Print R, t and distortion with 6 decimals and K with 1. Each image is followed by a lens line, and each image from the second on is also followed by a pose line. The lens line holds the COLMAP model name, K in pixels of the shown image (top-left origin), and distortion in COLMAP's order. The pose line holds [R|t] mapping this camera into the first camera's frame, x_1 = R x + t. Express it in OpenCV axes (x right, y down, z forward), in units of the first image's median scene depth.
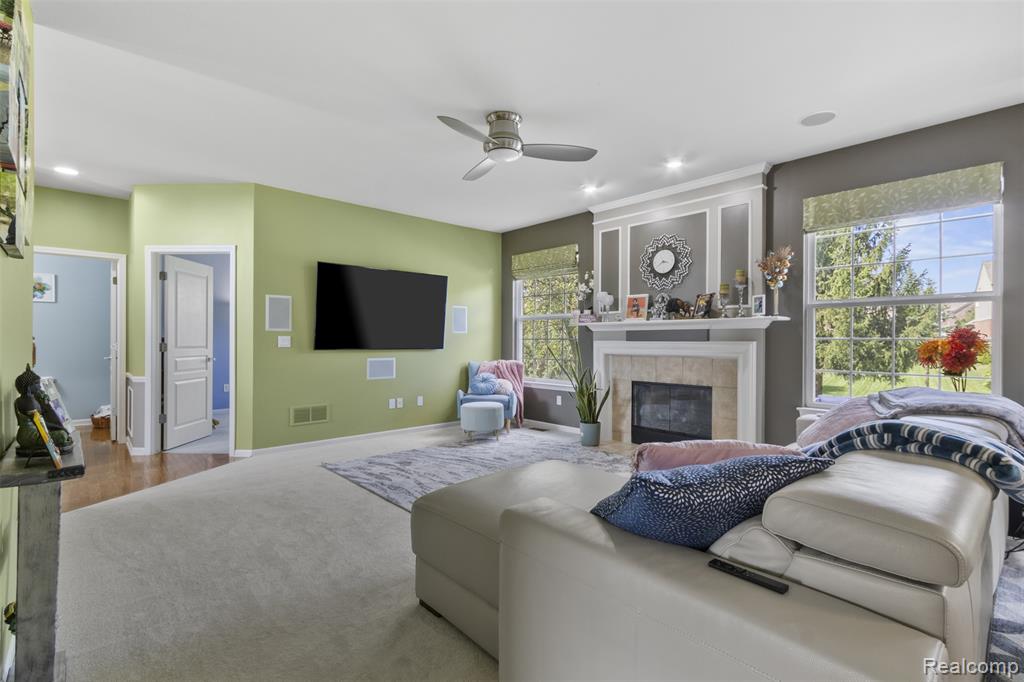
lens RADIAL K [[471.3, 0, 512.0], [0, 471.3, 341.0], [0, 0, 1]] dist [0.001820, -0.000169]
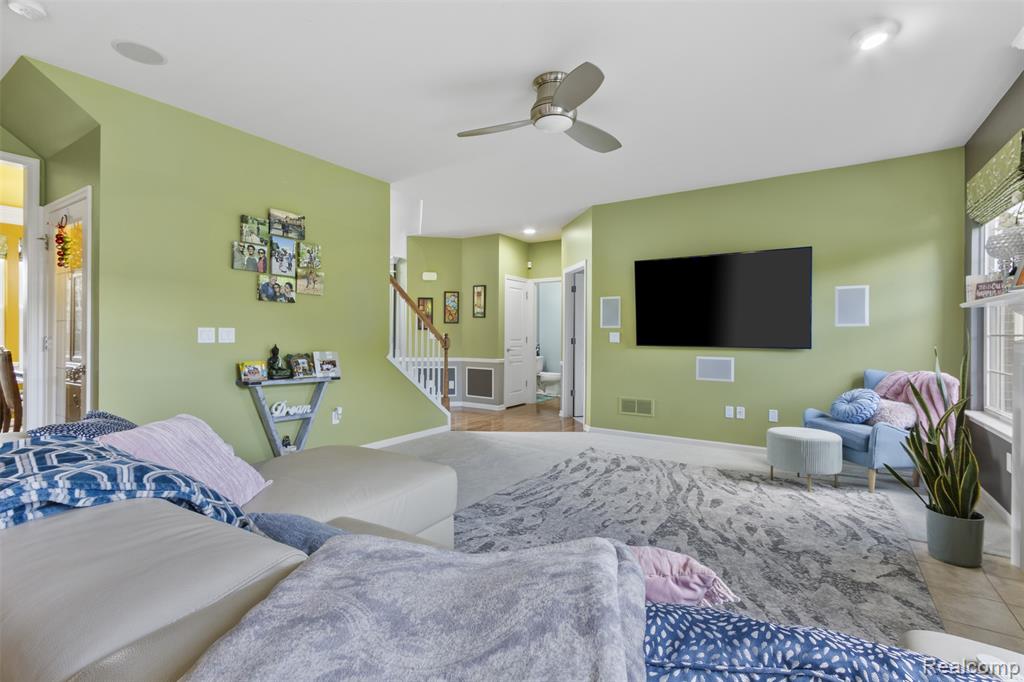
lens RADIAL K [[471.3, 0, 512.0], [0, 471.3, 341.0], [0, 0, 1]] dist [0.001820, -0.000169]
pose [[0.246310, 0.011645, -0.969121, 0.560067], [-0.004802, 0.999930, 0.010795, -0.001315], [0.969179, 0.001994, 0.246349, 0.497190]]
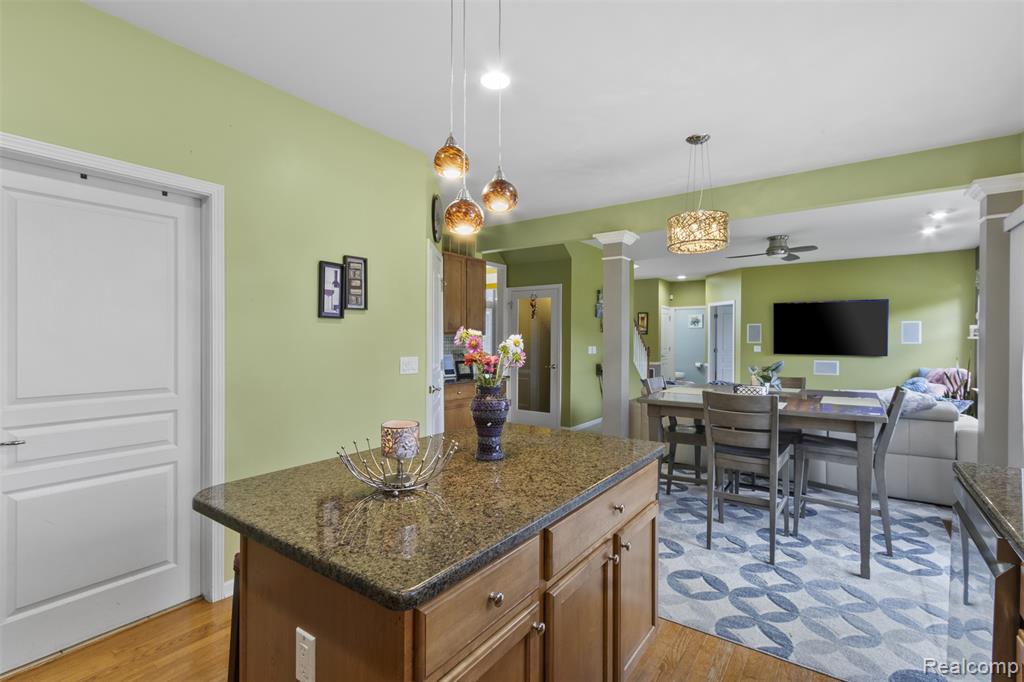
lens RADIAL K [[471.3, 0, 512.0], [0, 471.3, 341.0], [0, 0, 1]] dist [0.001820, -0.000169]
pose [[0.202921, 0.003326, -0.979190, 1.152740], [-0.001746, 0.999994, 0.003035, -0.034142], [0.979194, 0.001094, 0.202925, -0.320055]]
